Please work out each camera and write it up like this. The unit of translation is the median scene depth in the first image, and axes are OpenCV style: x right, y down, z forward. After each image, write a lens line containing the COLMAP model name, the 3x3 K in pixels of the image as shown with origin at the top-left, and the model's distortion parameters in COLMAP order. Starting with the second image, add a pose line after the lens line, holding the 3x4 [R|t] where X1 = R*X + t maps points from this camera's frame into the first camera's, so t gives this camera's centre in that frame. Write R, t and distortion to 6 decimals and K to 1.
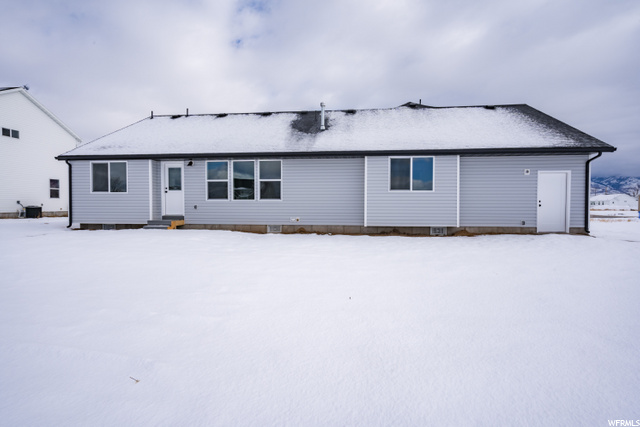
lens RADIAL K [[339.1, 0, 321.5], [0, 339.1, 208.6], [0, 0, 1]] dist [0.020733, -0.002201]
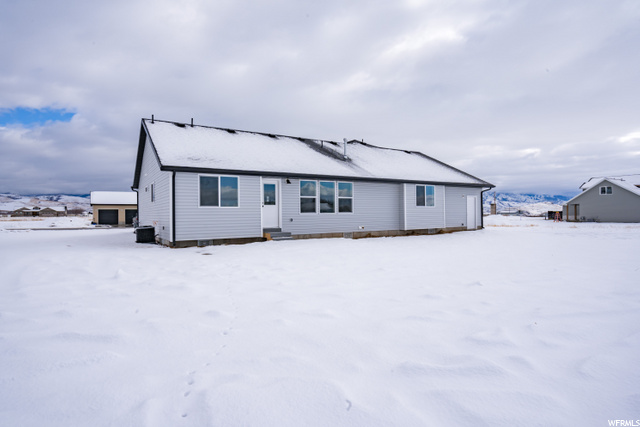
lens RADIAL K [[339.1, 0, 320.0], [0, 339.1, 215.5], [0, 0, 1]] dist [0.020733, -0.002201]
pose [[0.781129, -0.011959, 0.624255, -1.022505], [0.028759, 0.999445, -0.016840, 0.002865], [-0.623707, 0.031107, 0.781039, 0.059164]]
